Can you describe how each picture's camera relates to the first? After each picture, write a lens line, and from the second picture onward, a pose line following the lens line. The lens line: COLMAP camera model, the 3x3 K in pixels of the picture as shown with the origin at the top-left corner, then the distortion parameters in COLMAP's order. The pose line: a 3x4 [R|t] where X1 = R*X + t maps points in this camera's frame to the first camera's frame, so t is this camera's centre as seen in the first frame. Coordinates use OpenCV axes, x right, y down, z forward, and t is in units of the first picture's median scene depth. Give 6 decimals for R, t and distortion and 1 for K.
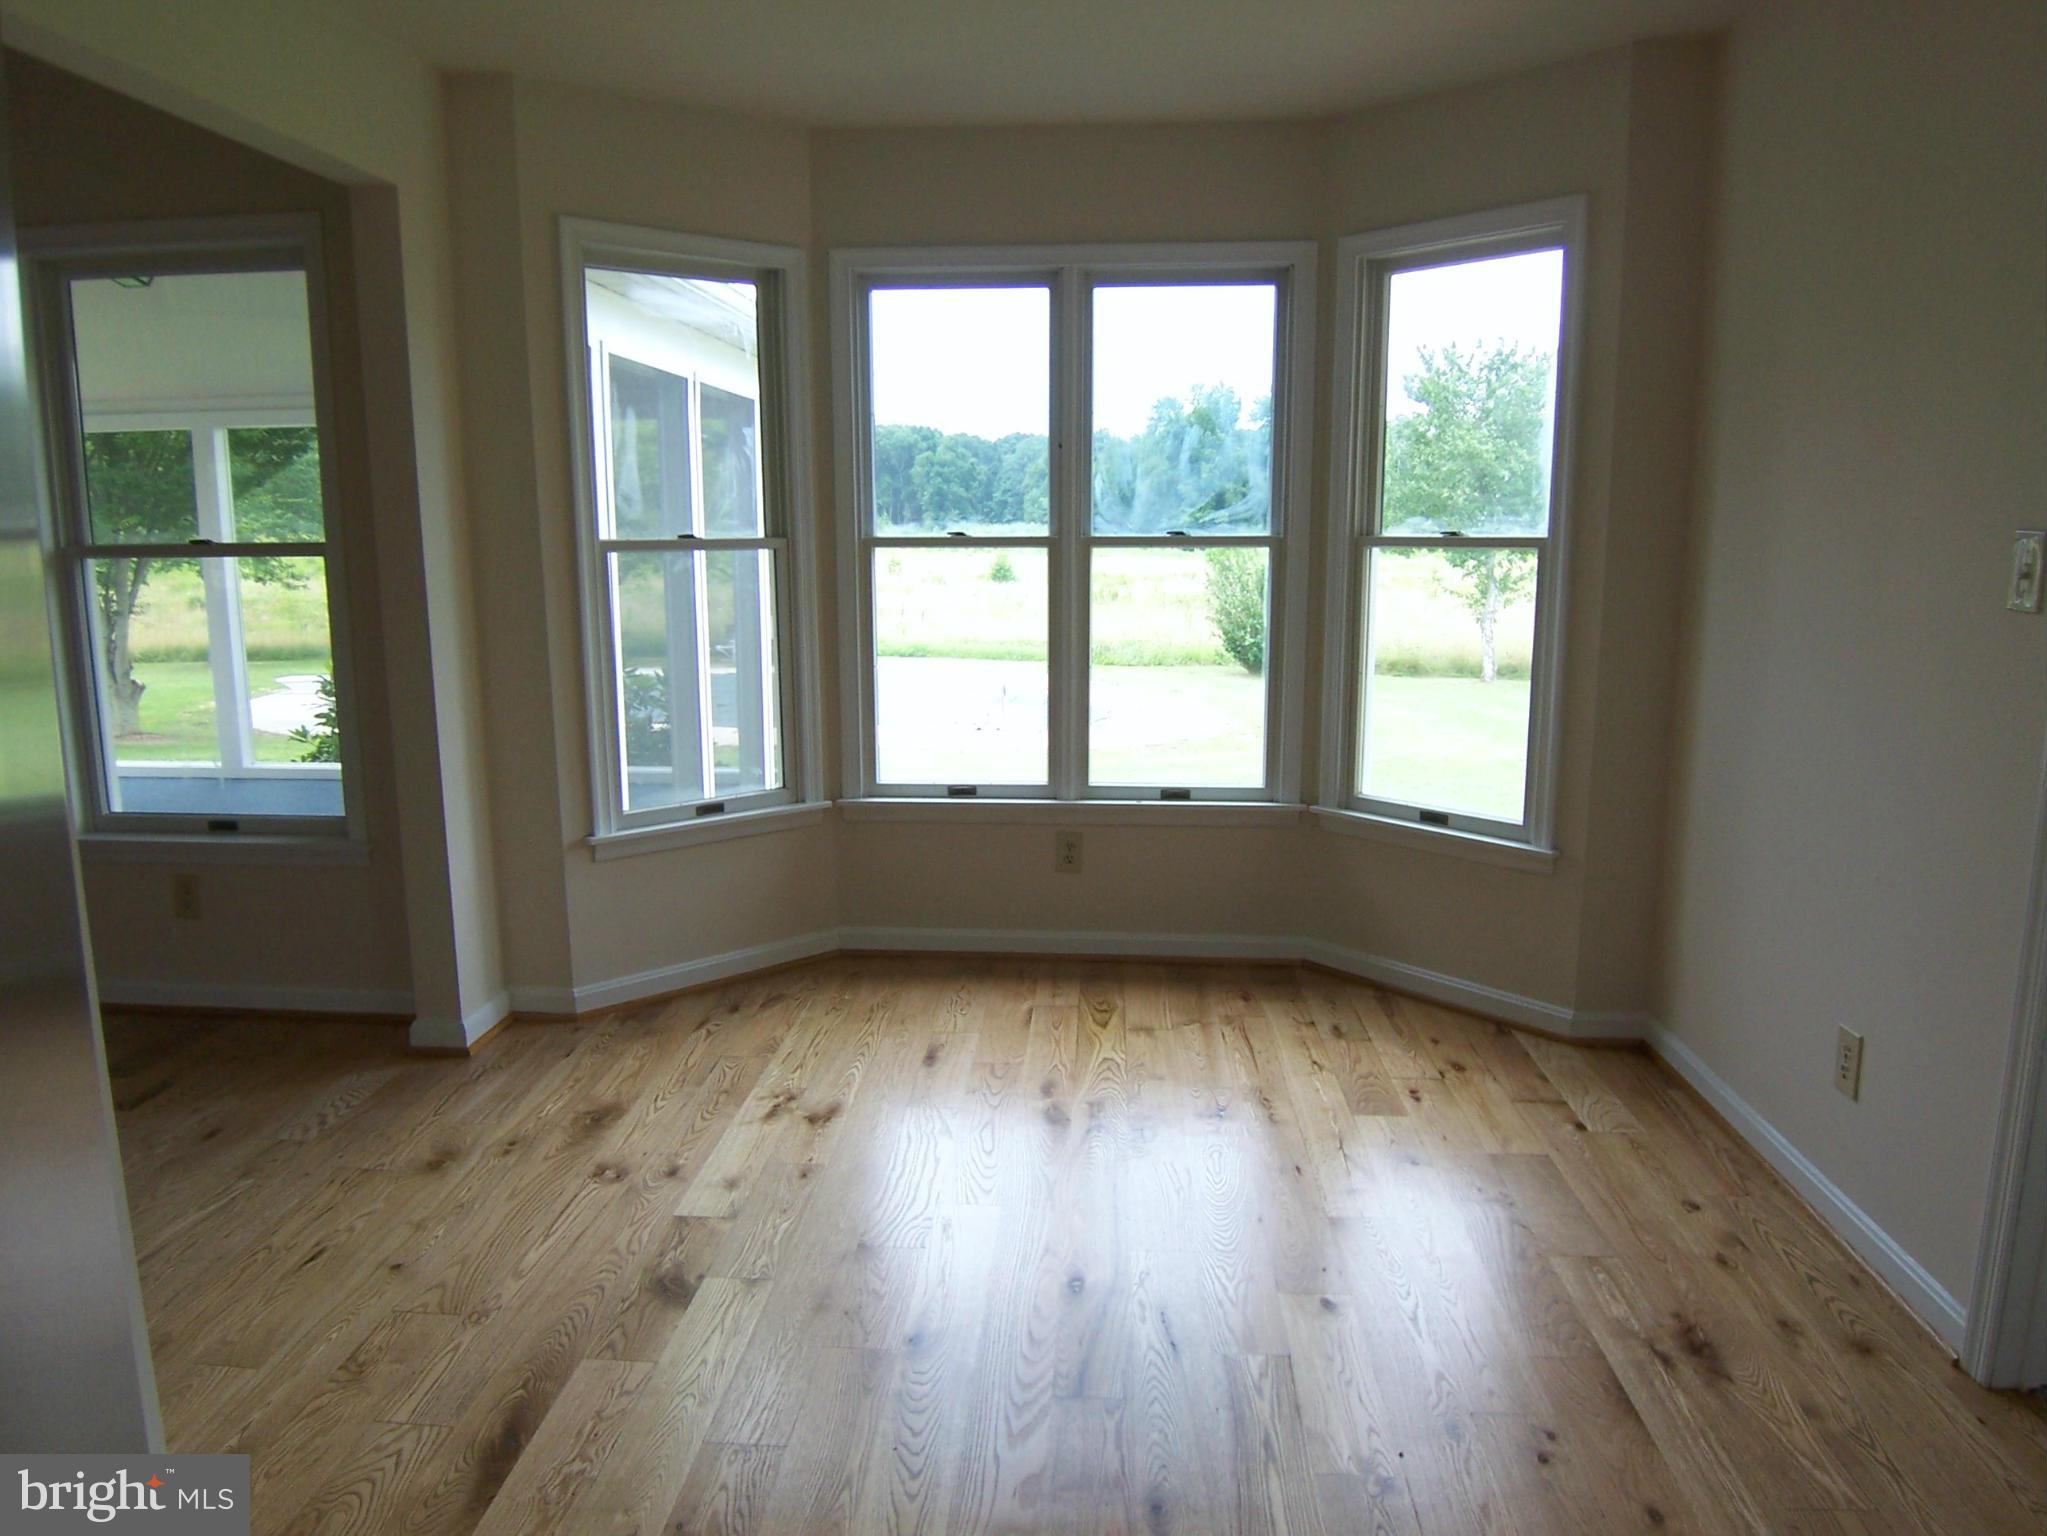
lens RADIAL K [[1356.0, 0, 1007.9], [0, 1356.0, 773.6], [0, 0, 1]] dist [-0.023303, -0.001948]
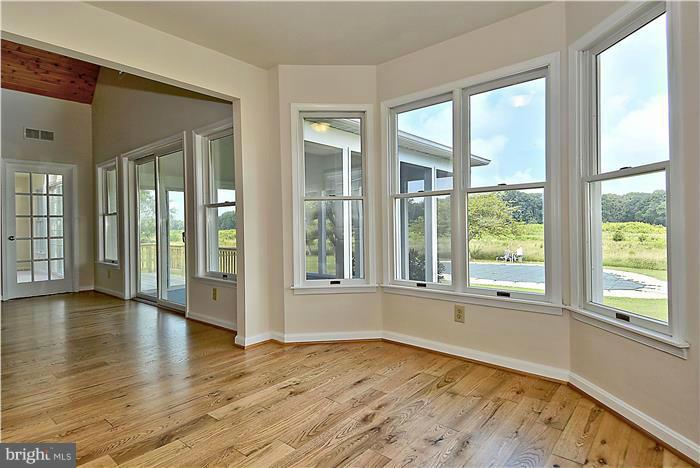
lens RADIAL K [[375.9, 0, 351.8], [0, 375.9, 228.4], [0, 0, 1]] dist [0.022605, -0.001857]
pose [[0.810056, -0.004072, -0.586338, 0.321433], [-0.095521, 0.985701, -0.138813, 0.019979], [0.578520, 0.168454, 0.798084, 0.336789]]
